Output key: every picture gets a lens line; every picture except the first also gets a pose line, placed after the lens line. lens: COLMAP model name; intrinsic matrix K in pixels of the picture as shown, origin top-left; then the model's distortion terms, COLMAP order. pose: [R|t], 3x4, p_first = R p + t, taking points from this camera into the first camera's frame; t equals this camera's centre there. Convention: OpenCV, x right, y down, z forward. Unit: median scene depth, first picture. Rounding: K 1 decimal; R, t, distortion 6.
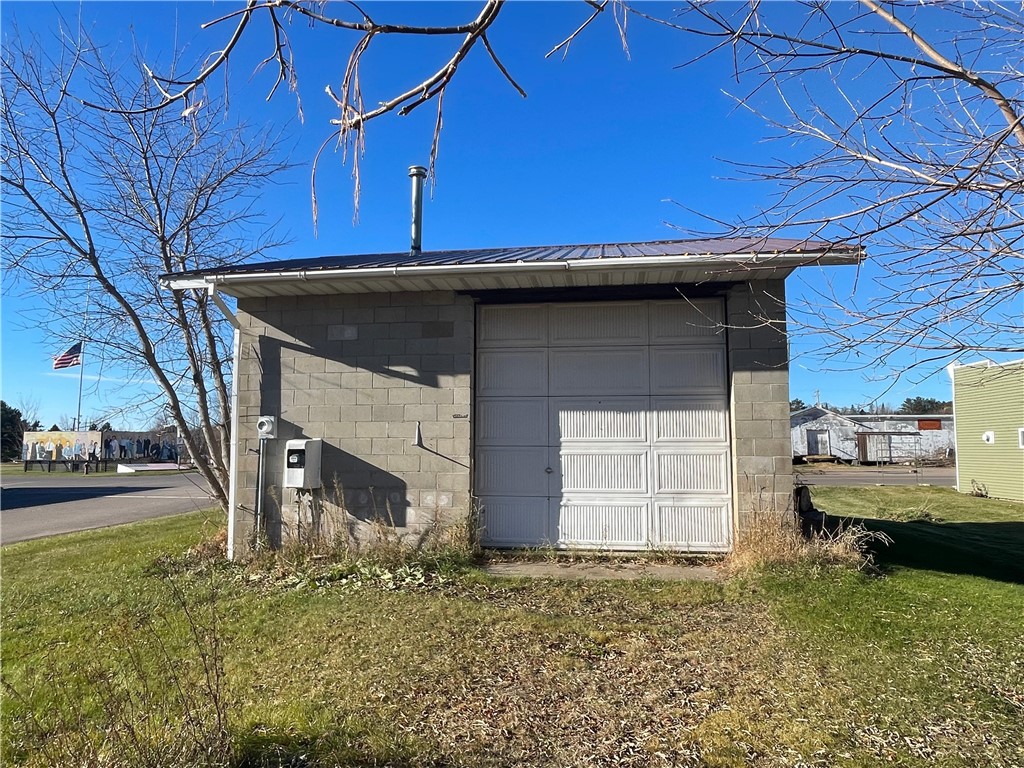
lens RADIAL K [[682.8, 0, 512.0], [0, 682.8, 384.0], [0, 0, 1]] dist [-0.001934, -0.000183]
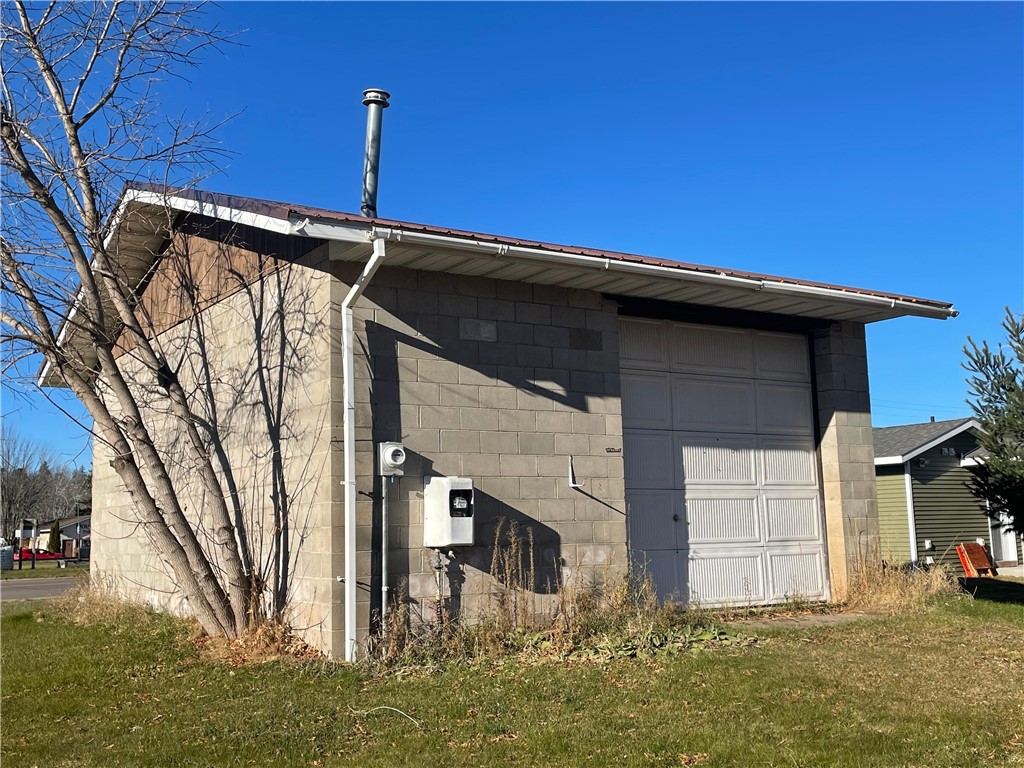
lens RADIAL K [[1095.4, 0, 512.0], [0, 1095.4, 384.0], [0, 0, 1]] dist [0.099990, -0.008830]
pose [[0.751232, 0.069202, 0.656401, -1.006079], [-0.037646, 0.997362, -0.062062, 0.053796], [-0.658964, 0.021912, 0.751855, 0.109342]]
